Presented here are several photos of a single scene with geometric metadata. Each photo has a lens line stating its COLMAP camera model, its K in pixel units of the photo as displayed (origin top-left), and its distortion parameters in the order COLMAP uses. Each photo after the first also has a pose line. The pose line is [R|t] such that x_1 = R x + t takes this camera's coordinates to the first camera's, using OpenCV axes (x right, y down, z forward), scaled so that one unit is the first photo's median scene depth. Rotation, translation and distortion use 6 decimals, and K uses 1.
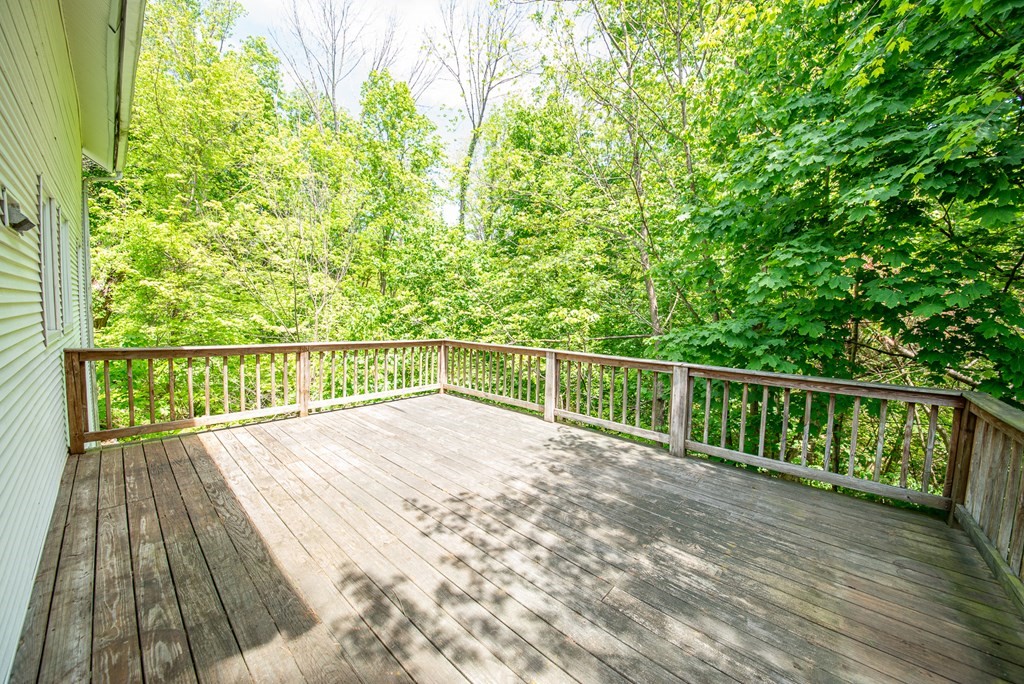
lens RADIAL K [[359.2, 0, 513.9], [0, 359.2, 337.9], [0, 0, 1]] dist [0.023332, -0.017390]
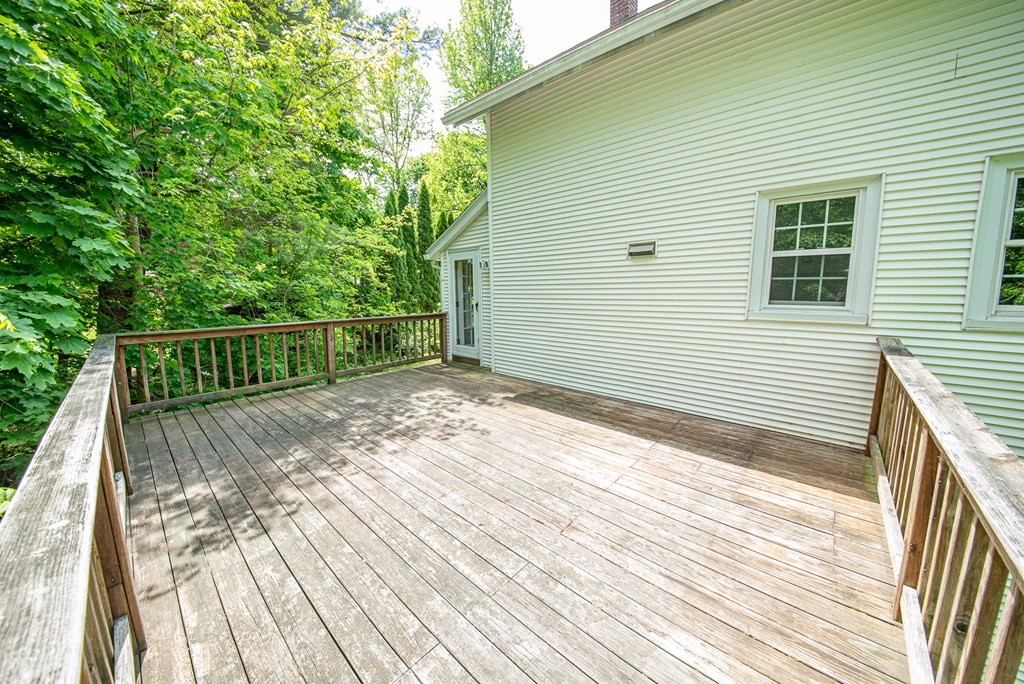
lens RADIAL K [[359.2, 0, 513.9], [0, 359.2, 337.9], [0, 0, 1]] dist [0.023332, -0.017390]
pose [[-0.999706, -0.019727, 0.014120, -0.440750], [-0.016335, 0.977691, 0.209414, -0.180683], [-0.017936, 0.209122, -0.977725, 2.434942]]
